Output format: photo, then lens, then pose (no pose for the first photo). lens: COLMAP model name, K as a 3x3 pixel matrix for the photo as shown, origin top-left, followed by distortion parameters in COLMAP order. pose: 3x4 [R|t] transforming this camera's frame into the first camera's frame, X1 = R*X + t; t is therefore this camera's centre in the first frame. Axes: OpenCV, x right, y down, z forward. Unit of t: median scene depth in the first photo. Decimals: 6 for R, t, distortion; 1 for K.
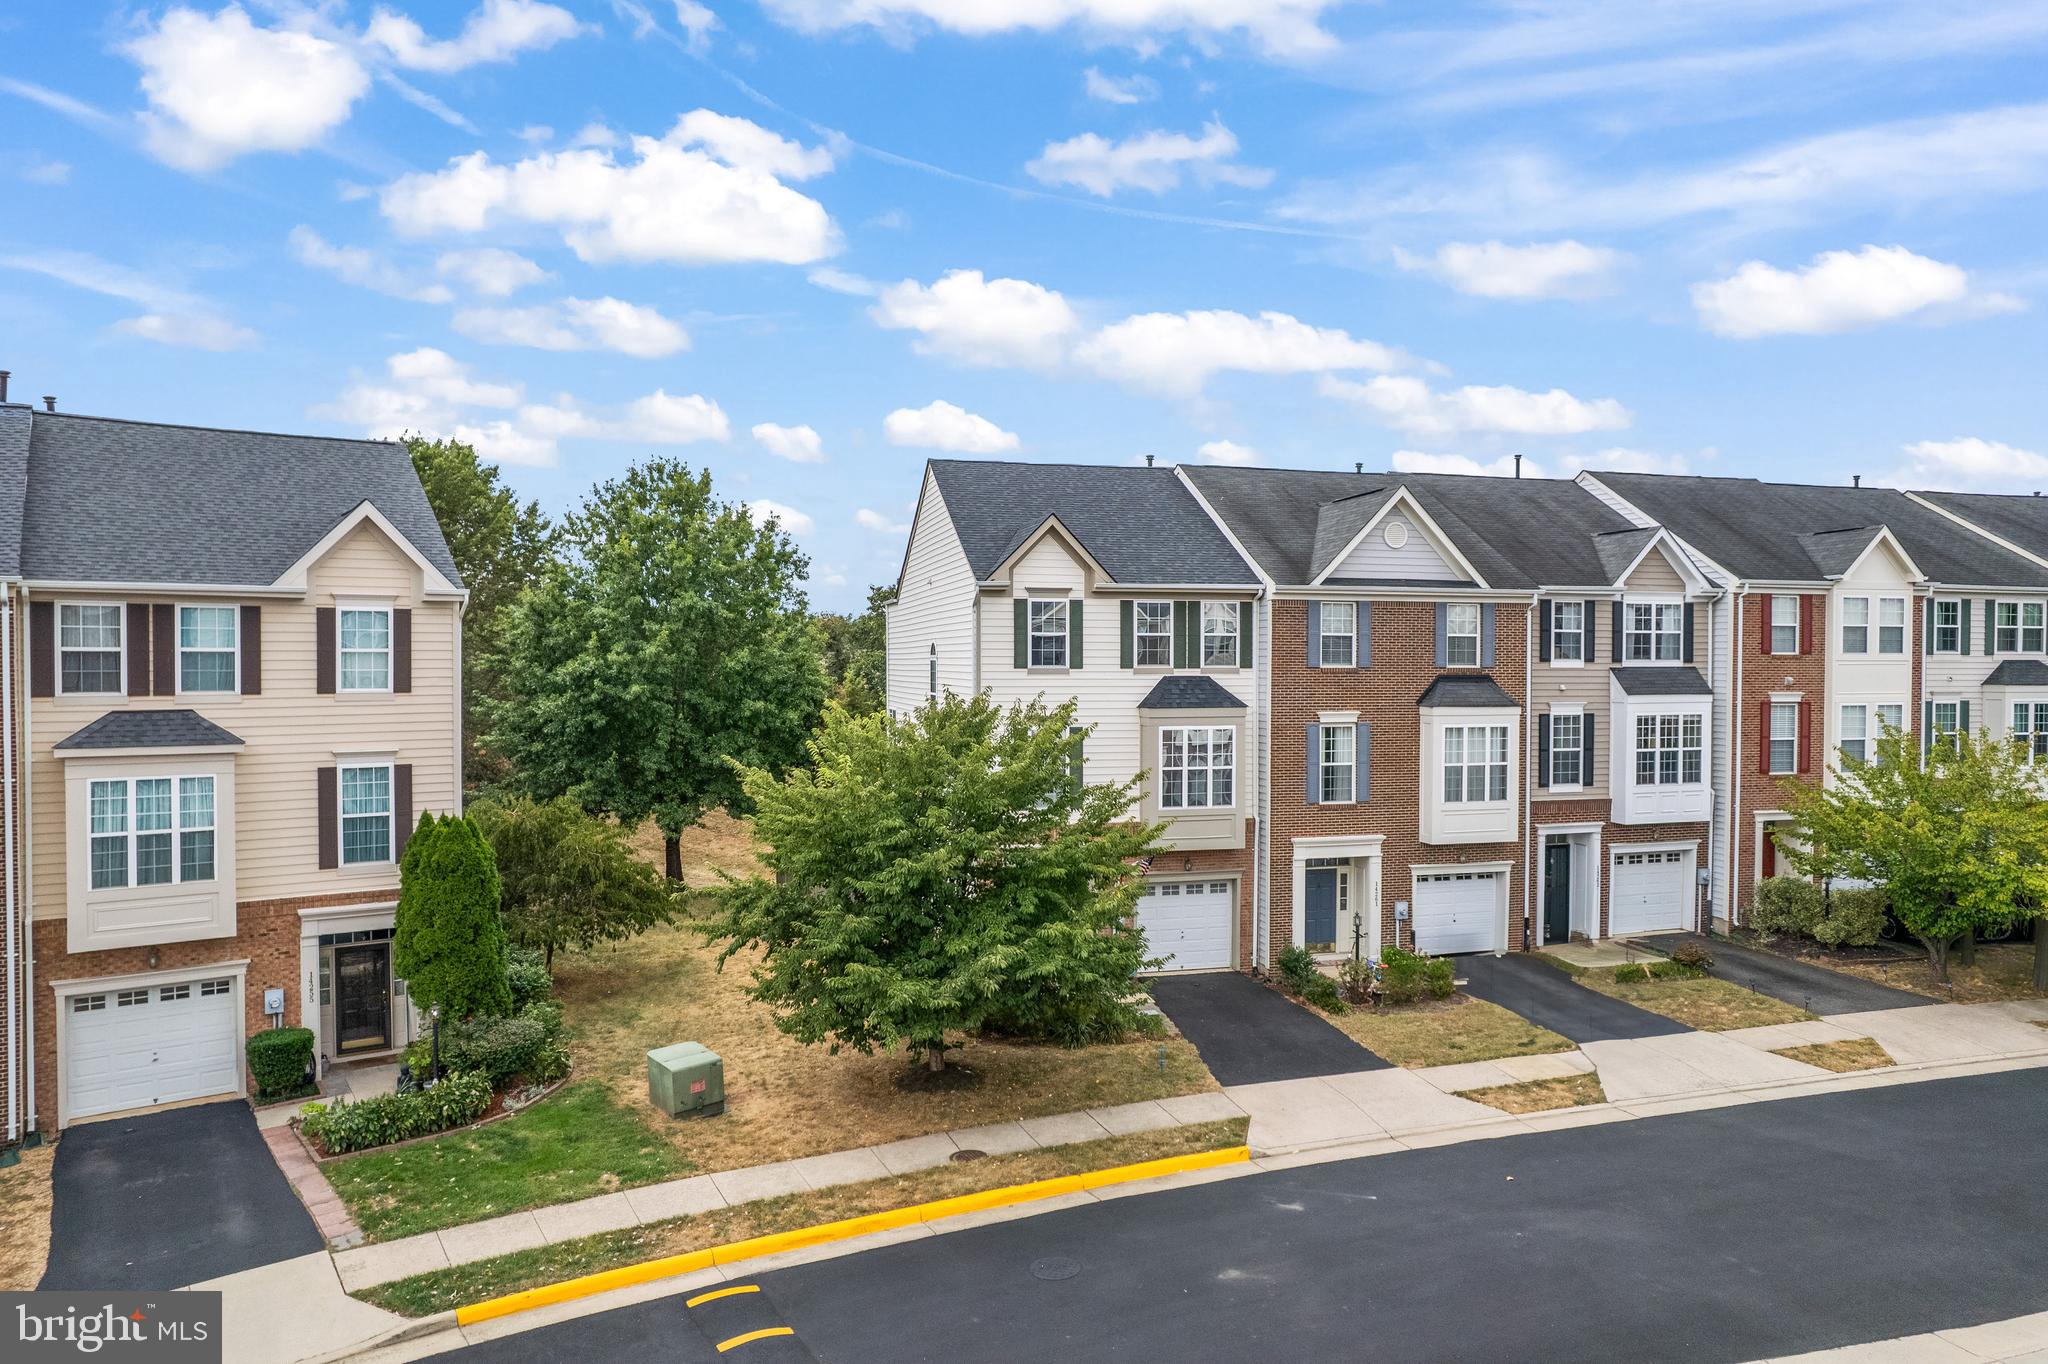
lens RADIAL K [[1329.8, 0, 1017.0], [0, 1329.8, 685.2], [0, 0, 1]] dist [-0.071578, 0.066716]
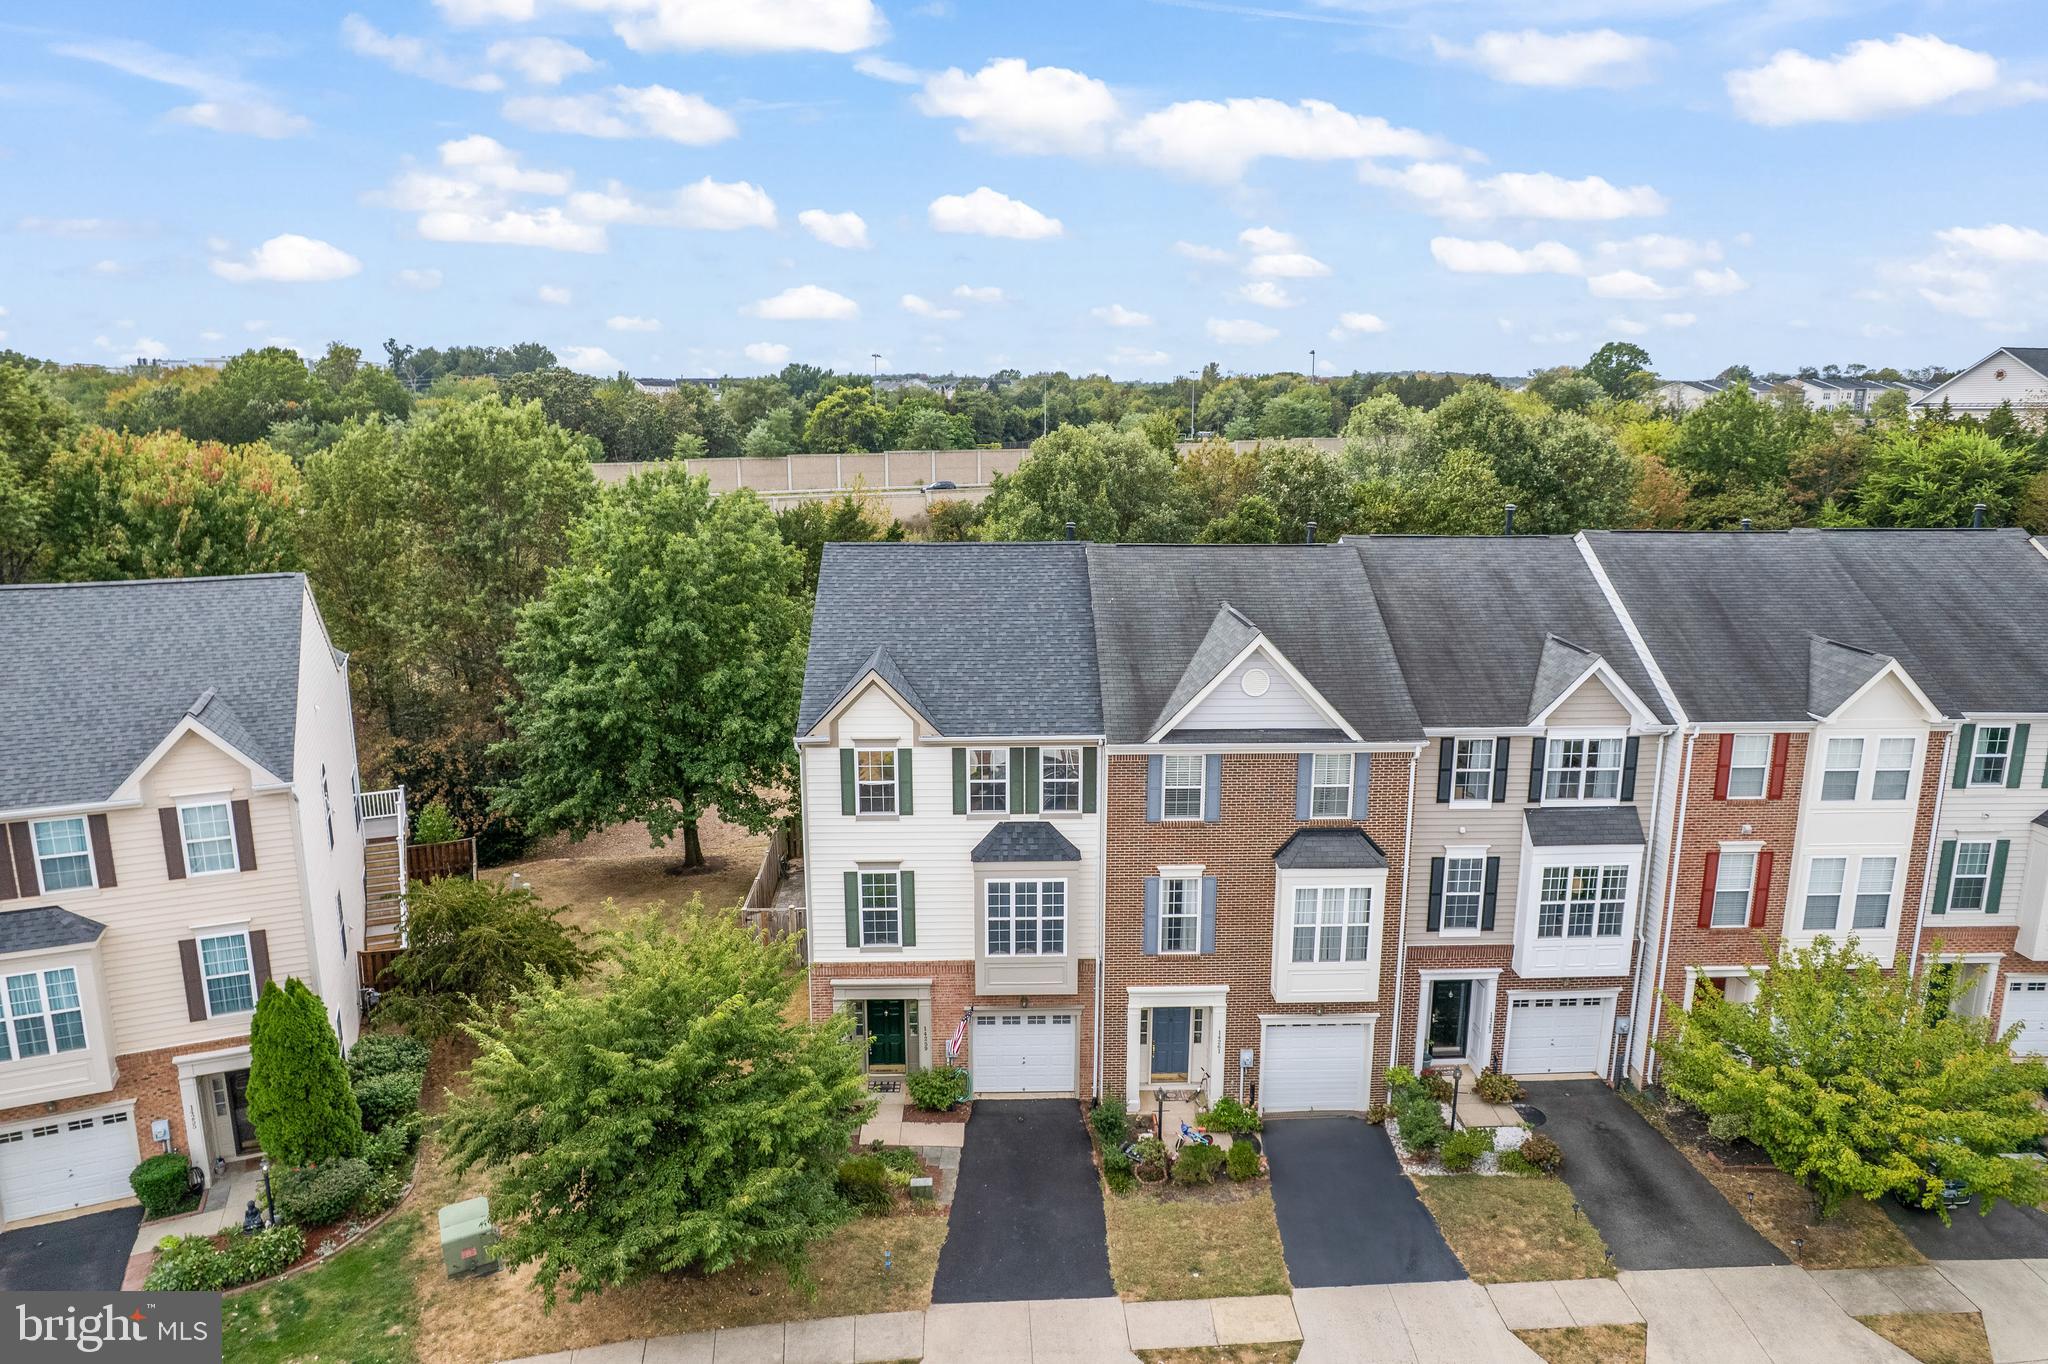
lens RADIAL K [[1329.8, 0, 1014.9], [0, 1329.8, 684.0], [0, 0, 1]] dist [-0.071578, 0.066716]
pose [[0.976065, 0.045723, -0.212620, 0.322001], [-0.003042, 0.980425, 0.196871, -0.296689], [0.217459, -0.191512, 0.957097, 0.078842]]
